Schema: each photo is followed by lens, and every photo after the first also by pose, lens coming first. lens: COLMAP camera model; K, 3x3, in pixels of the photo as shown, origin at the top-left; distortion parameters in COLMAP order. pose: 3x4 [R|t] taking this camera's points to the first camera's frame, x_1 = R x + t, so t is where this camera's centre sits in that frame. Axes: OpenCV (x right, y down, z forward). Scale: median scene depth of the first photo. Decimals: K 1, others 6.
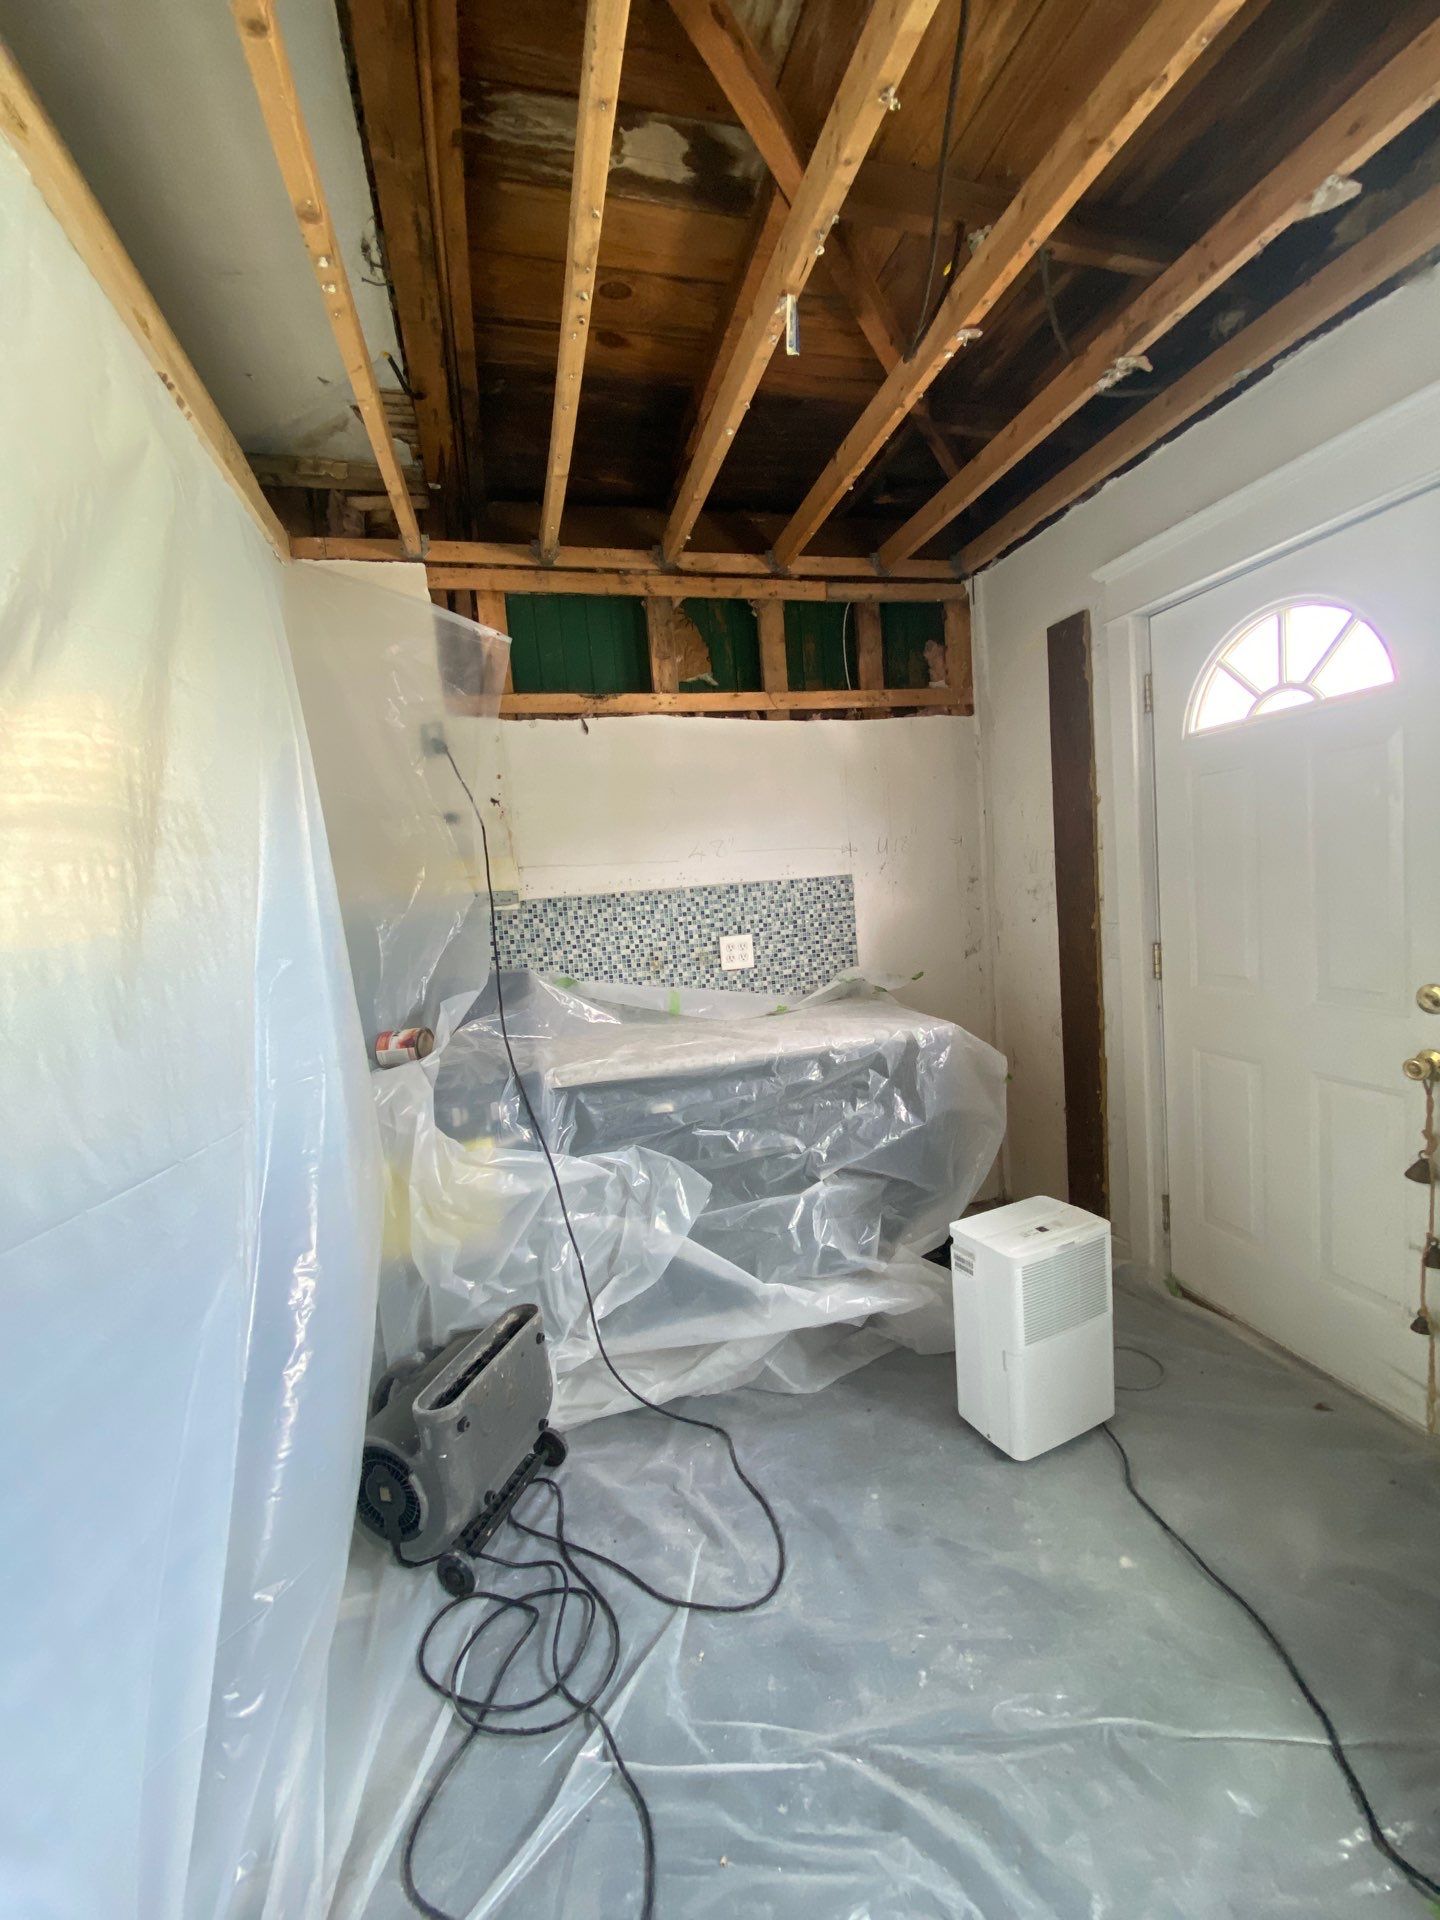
lens RADIAL K [[756.0, 0, 713.8], [0, 756.0, 936.9], [0, 0, 1]] dist [0.001031, -0.000200]
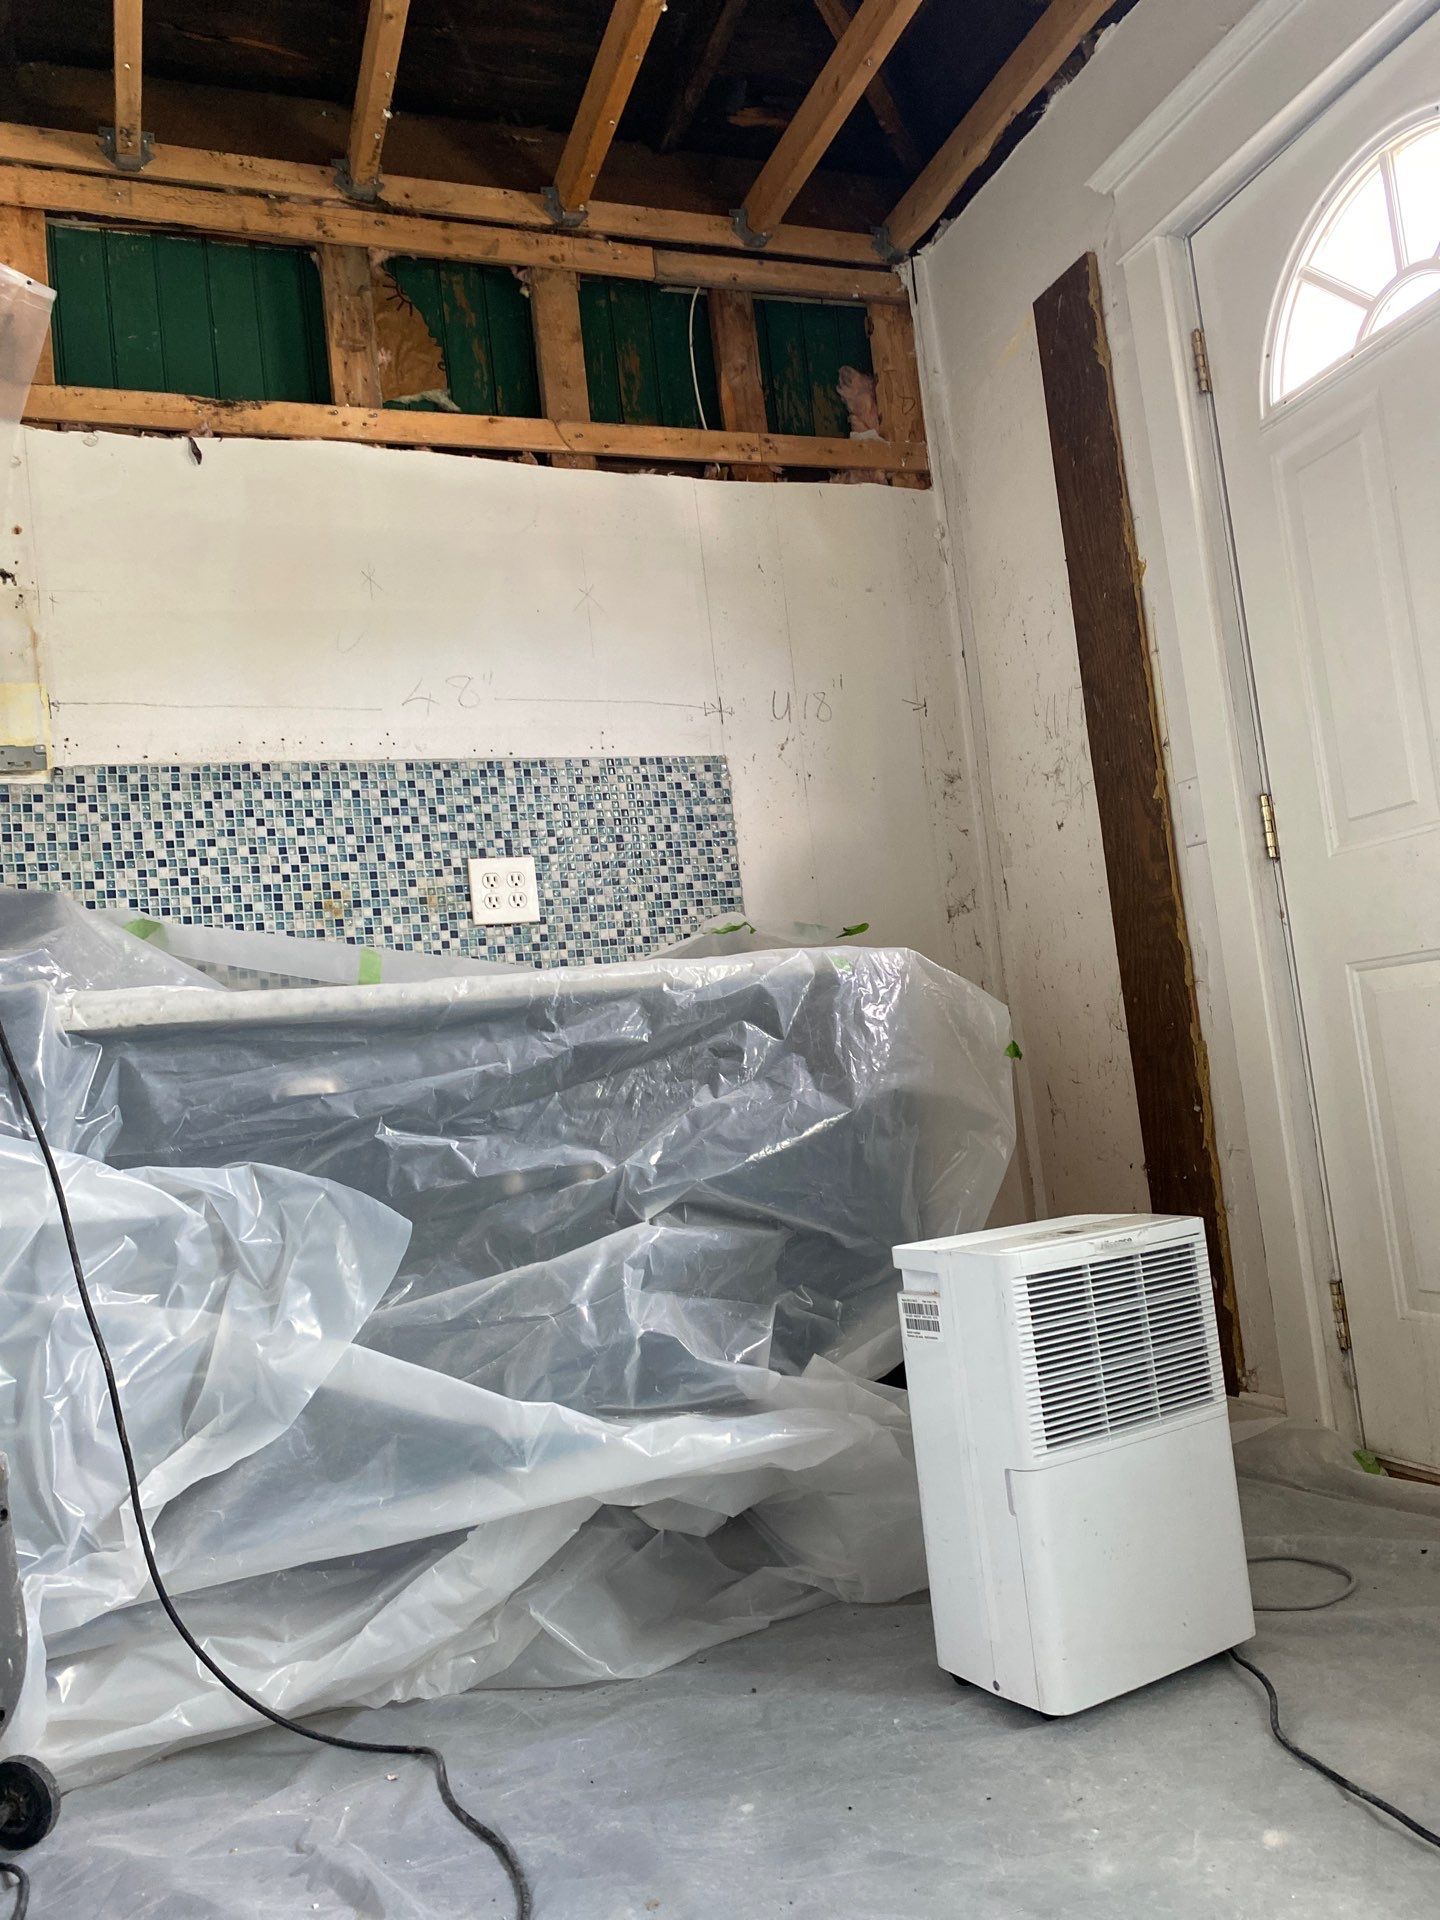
lens RADIAL K [[1396.7, 0, 720.0], [0, 1396.7, 960.0], [0, 0, 1]] dist [-0.003367, -0.006286]
pose [[0.993869, -0.026554, 0.107331, 0.080336], [0.043717, 0.986006, -0.160873, 0.248770], [-0.101557, 0.164579, 0.981122, 0.070892]]
